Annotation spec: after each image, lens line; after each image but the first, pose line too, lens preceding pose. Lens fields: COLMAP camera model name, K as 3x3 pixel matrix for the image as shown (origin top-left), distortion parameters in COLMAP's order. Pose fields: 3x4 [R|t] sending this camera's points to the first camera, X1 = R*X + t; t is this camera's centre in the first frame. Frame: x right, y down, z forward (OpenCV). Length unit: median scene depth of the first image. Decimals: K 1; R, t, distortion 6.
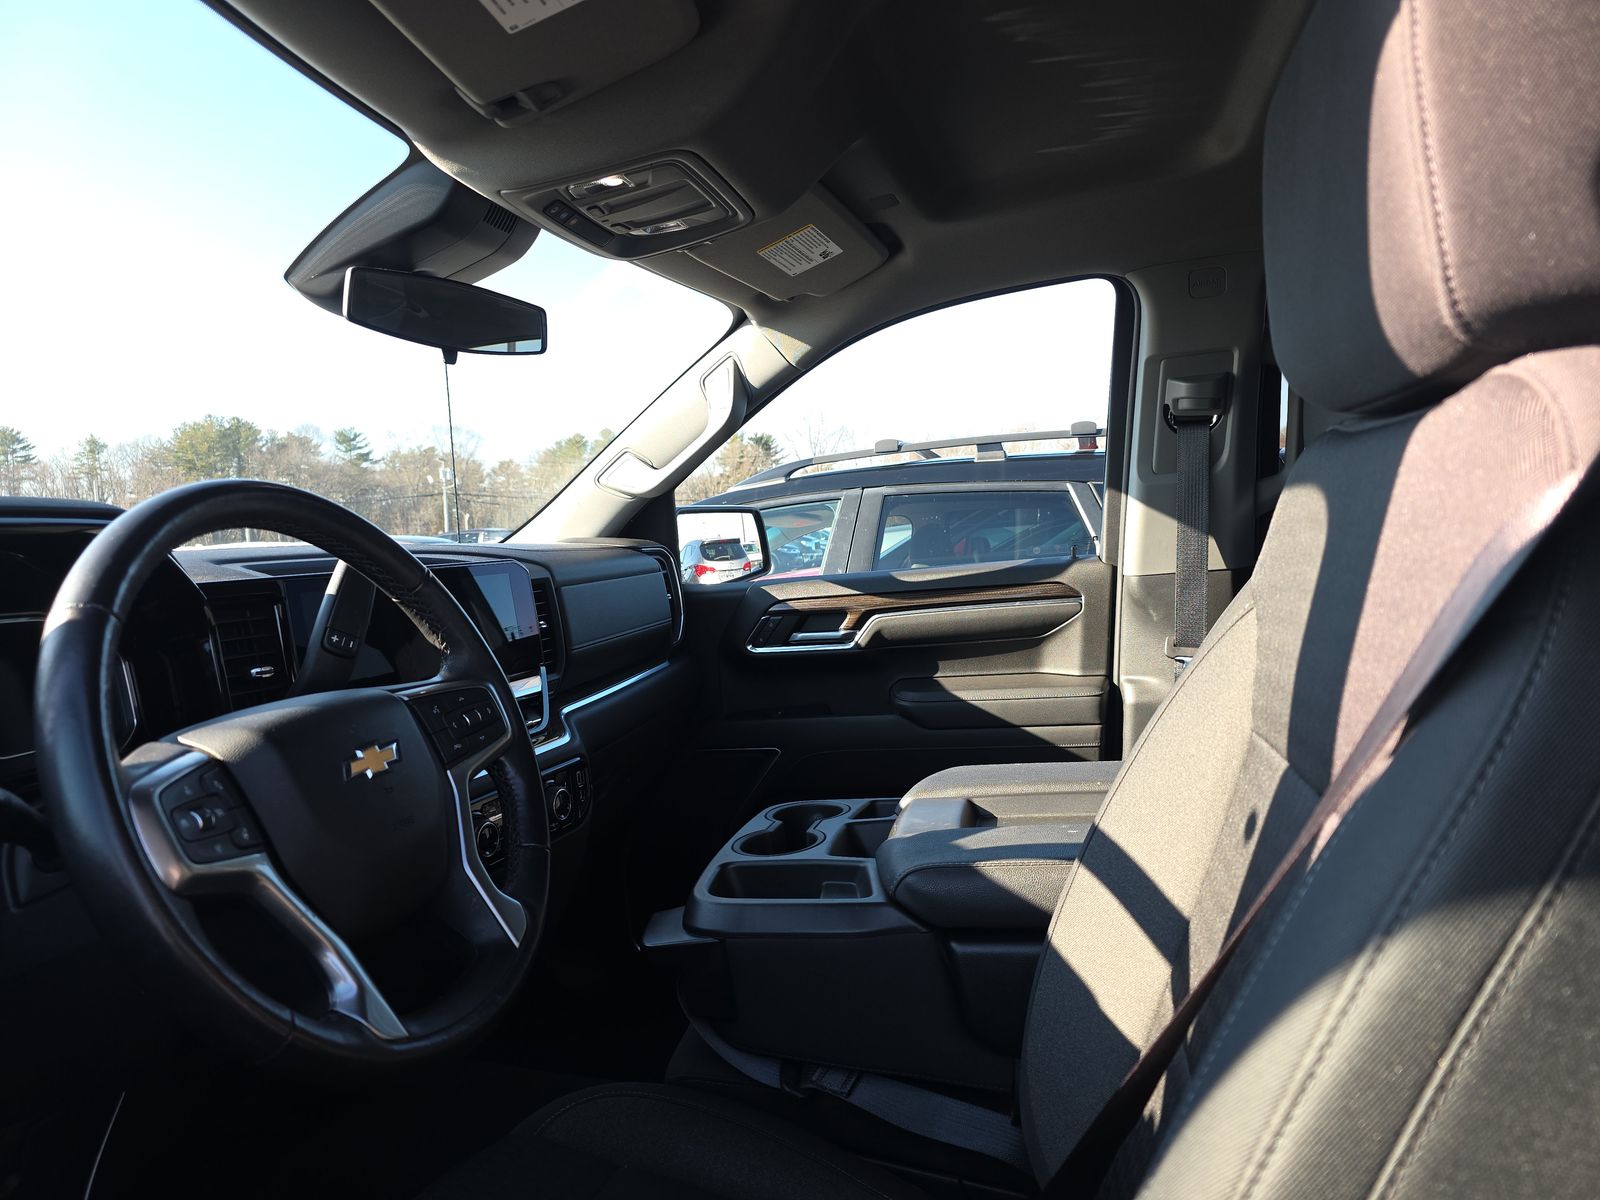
lens RADIAL K [[1001.8, 0, 809.0], [0, 1001.8, 603.2], [0, 0, 1]] dist [0.066295, -0.037268]
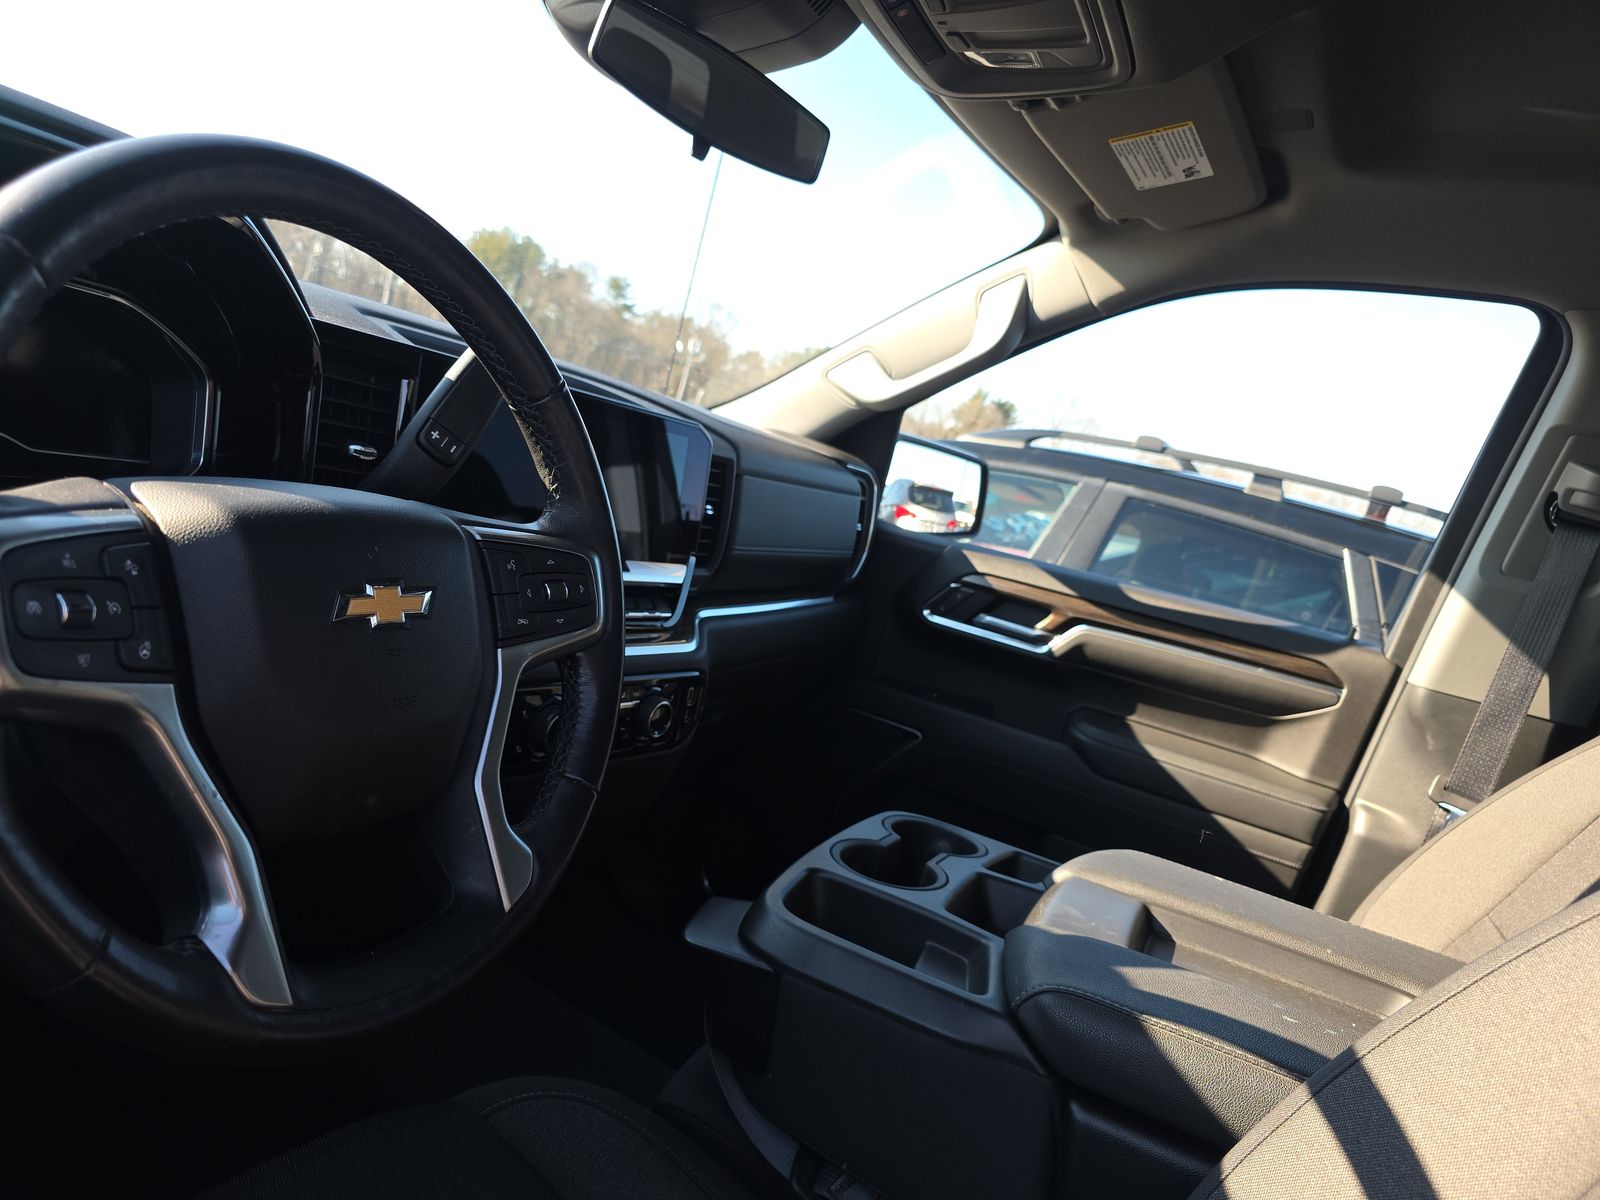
lens RADIAL K [[1001.8, 0, 809.0], [0, 1001.8, 603.2], [0, 0, 1]] dist [0.066295, -0.037268]
pose [[0.930290, 0.328710, -0.162818, -0.018182], [-0.320024, 0.944215, 0.077741, 0.002484], [0.179289, -0.020217, 0.983589, 0.148430]]
